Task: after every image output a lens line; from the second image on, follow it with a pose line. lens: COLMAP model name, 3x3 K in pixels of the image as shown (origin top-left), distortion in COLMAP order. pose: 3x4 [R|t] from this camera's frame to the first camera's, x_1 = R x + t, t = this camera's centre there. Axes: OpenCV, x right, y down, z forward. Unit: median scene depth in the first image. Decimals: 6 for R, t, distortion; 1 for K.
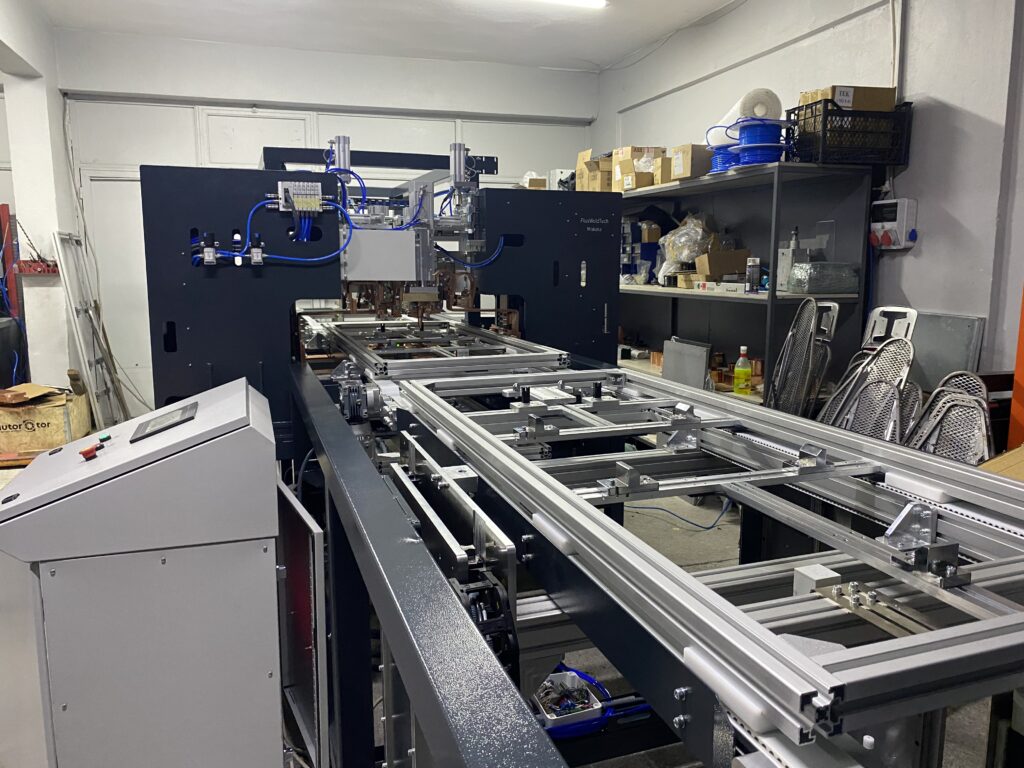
lens RADIAL K [[785.1, 0, 517.7], [0, 785.1, 387.5], [0, 0, 1]] dist [0.016218, -0.024836]
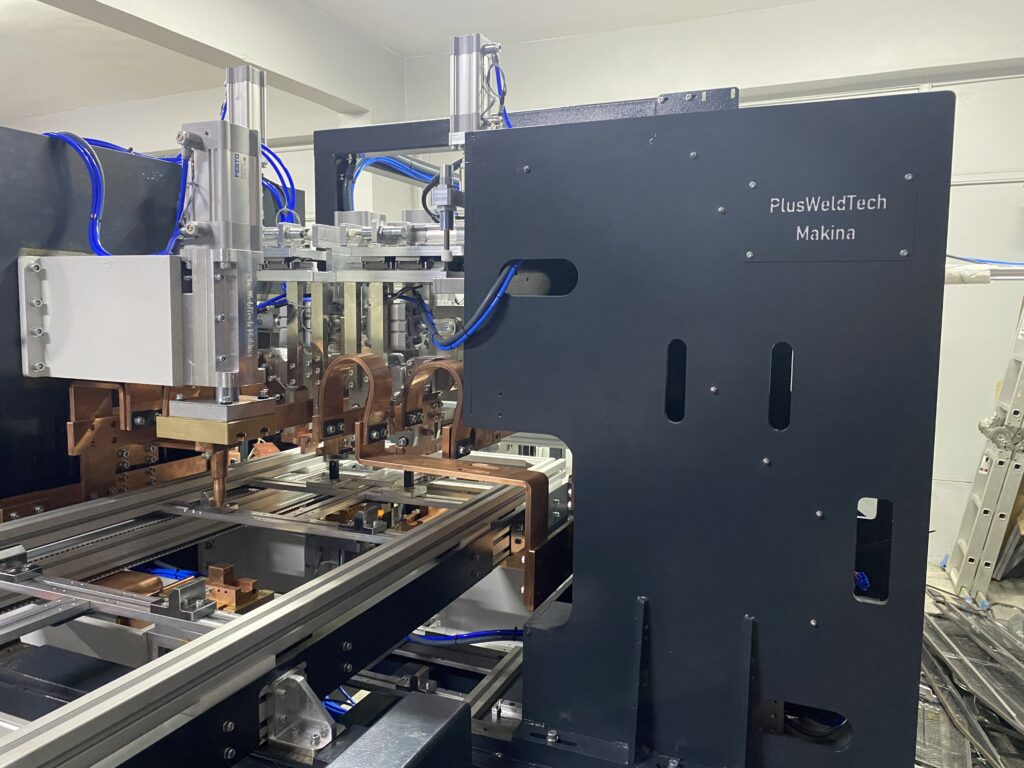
lens RADIAL K [[785.1, 0, 502.5], [0, 785.1, 387.9], [0, 0, 1]] dist [0.016218, -0.024836]
pose [[0.736054, 0.076925, -0.672538, 0.201588], [-0.120463, 0.992549, -0.018312, -0.123005], [0.666118, 0.094495, 0.739836, 0.689770]]
